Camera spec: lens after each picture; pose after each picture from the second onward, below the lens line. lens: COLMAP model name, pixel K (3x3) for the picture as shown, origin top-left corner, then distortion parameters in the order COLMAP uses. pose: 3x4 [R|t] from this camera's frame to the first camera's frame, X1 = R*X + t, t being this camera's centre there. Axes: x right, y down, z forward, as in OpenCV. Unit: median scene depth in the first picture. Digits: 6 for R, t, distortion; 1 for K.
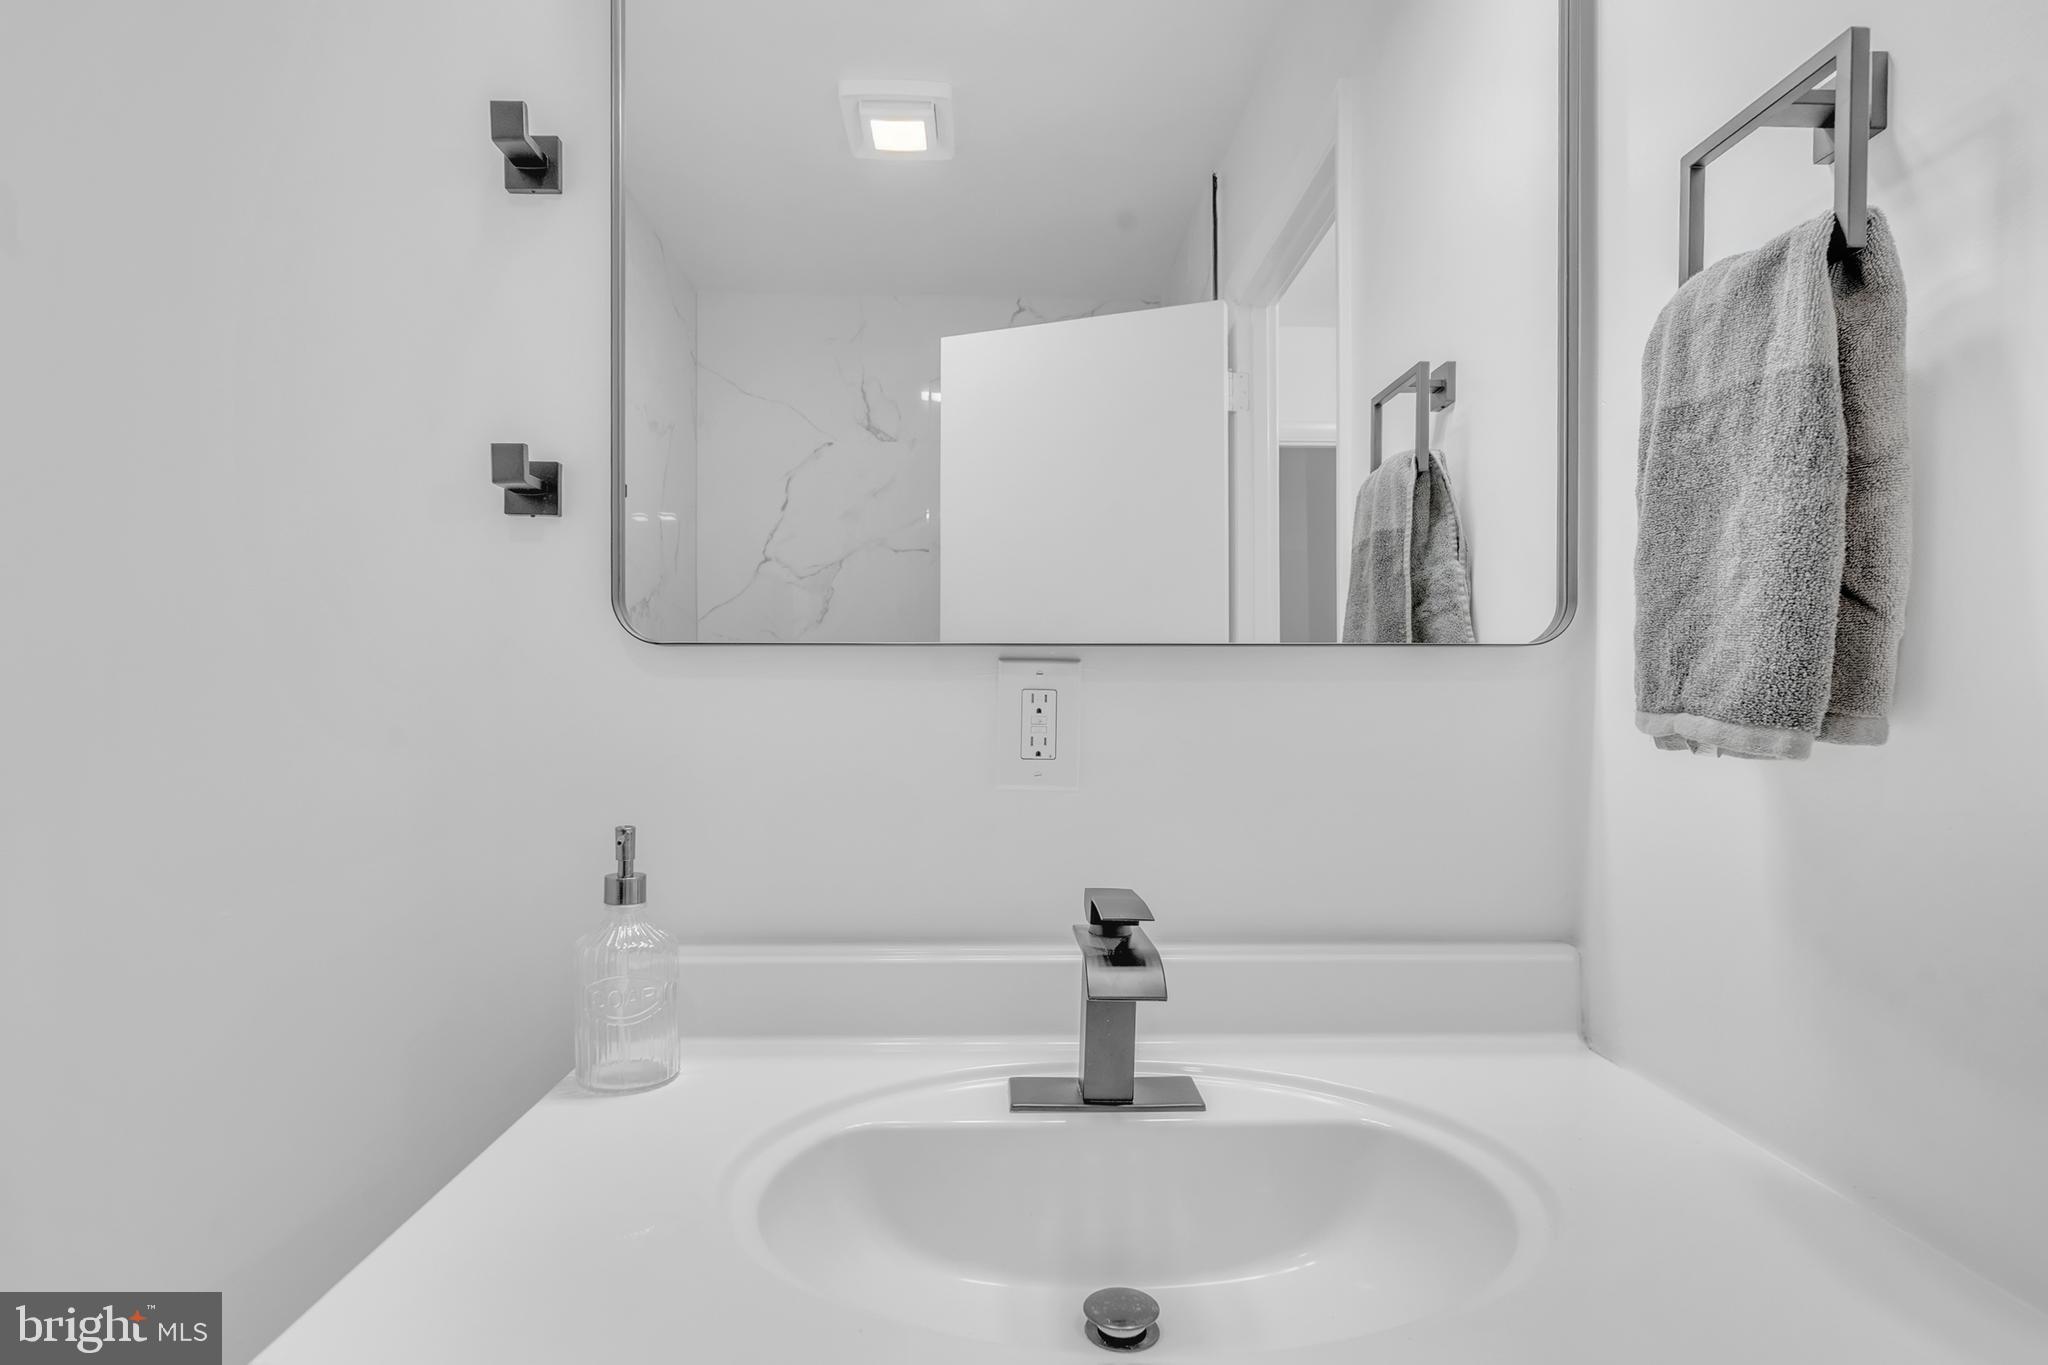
lens RADIAL K [[1089.6, 0, 1034.4], [0, 1089.6, 691.6], [0, 0, 1]] dist [0.001760, -0.000111]
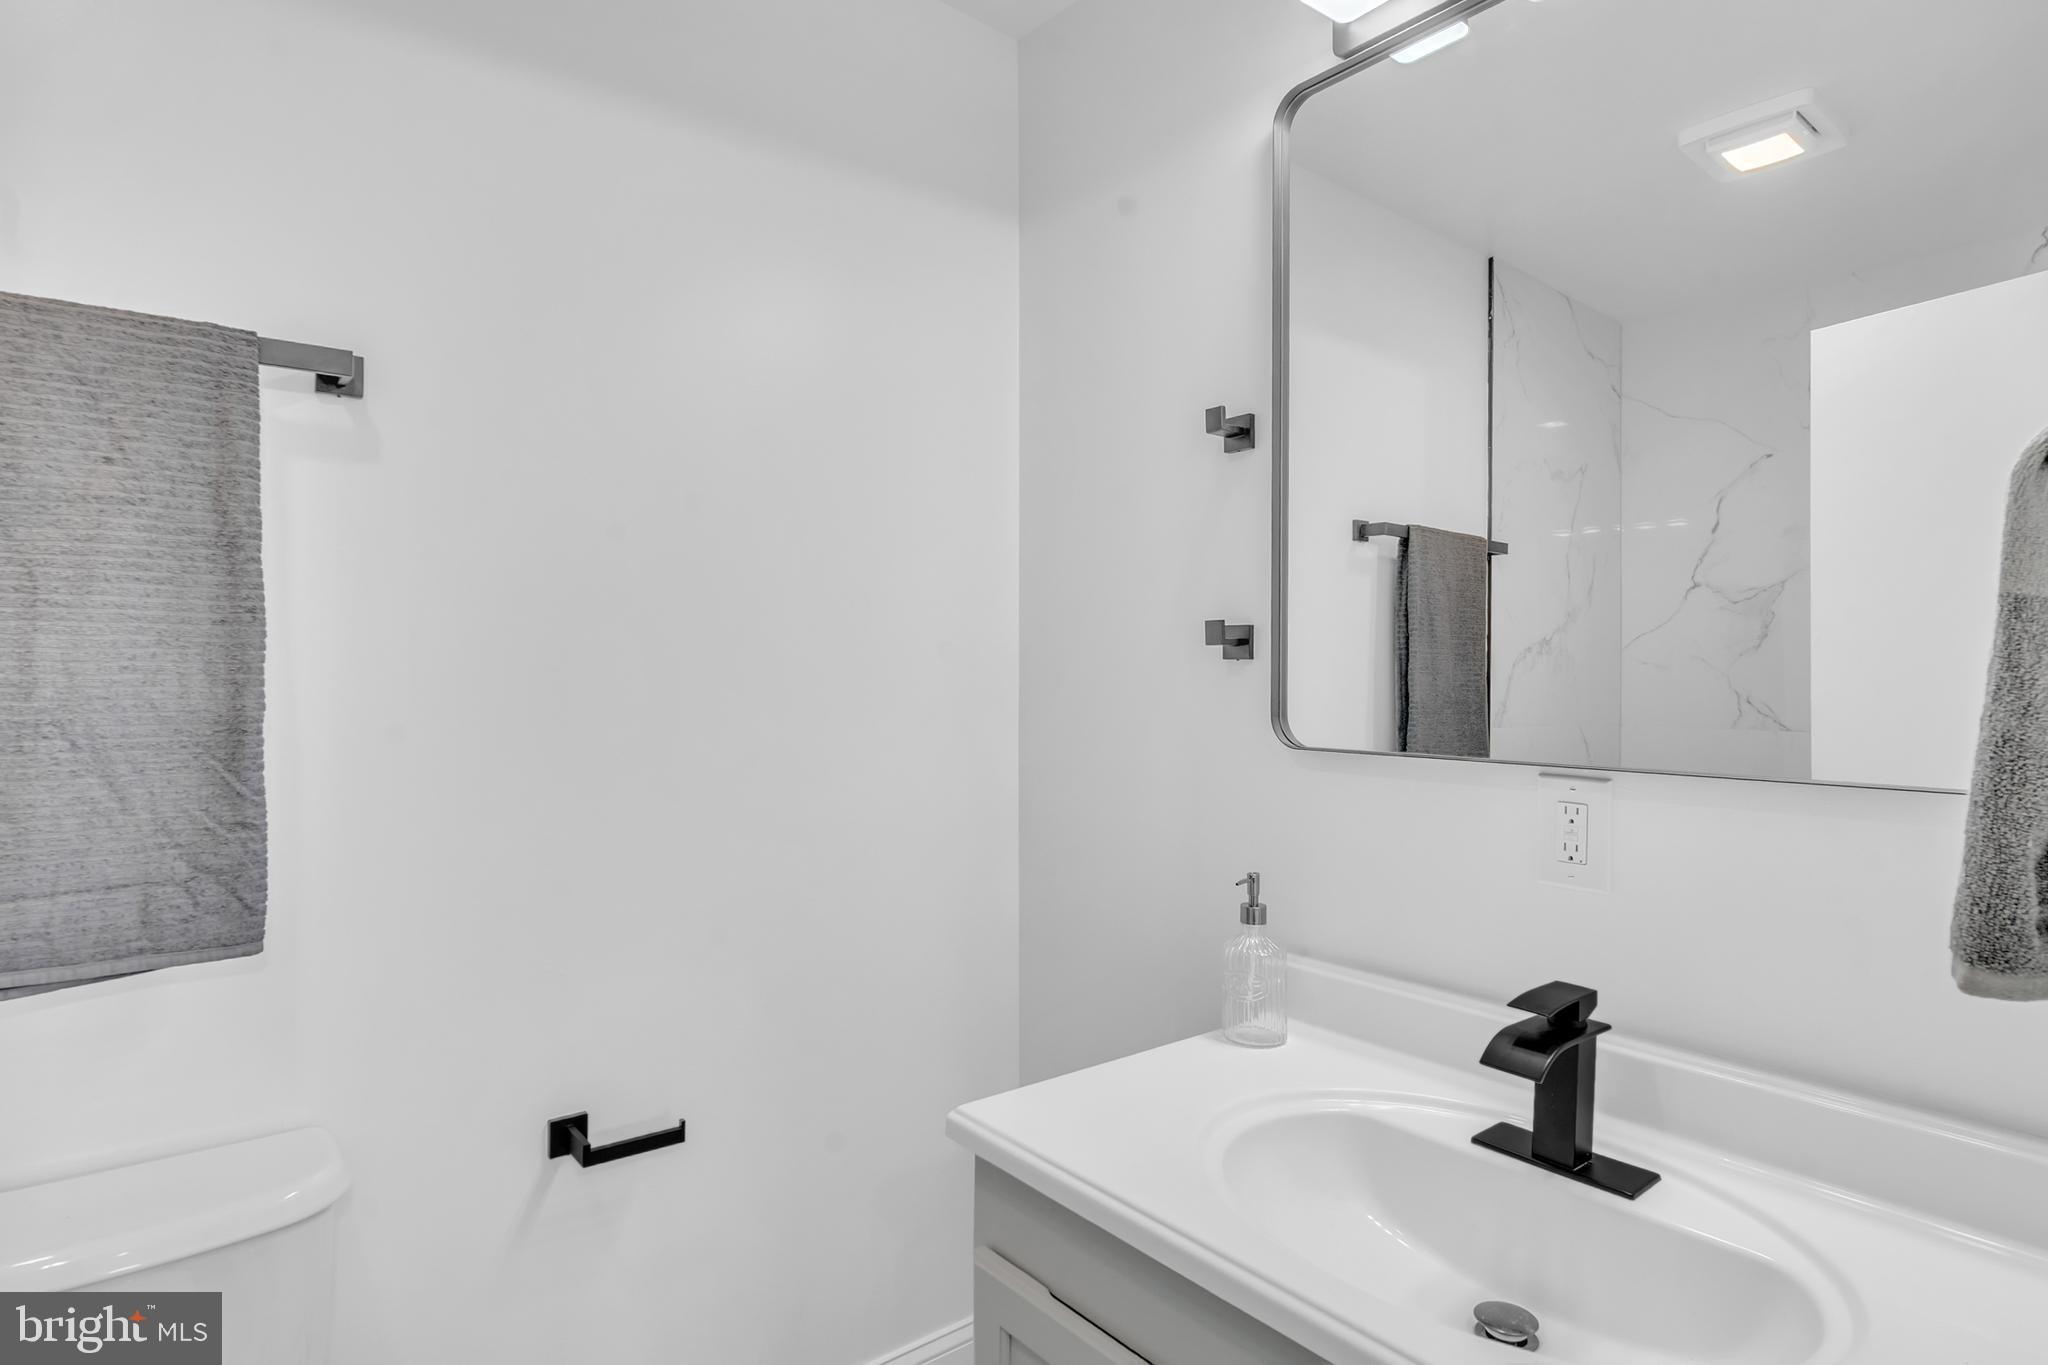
lens RADIAL K [[1089.6, 0, 1029.9], [0, 1089.6, 667.7], [0, 0, 1]] dist [0.001760, -0.000111]
pose [[0.604720, -0.003387, -0.796431, 0.580597], [-0.005426, 0.999950, -0.008372, -0.133054], [0.796420, 0.009384, 0.604671, -0.162669]]
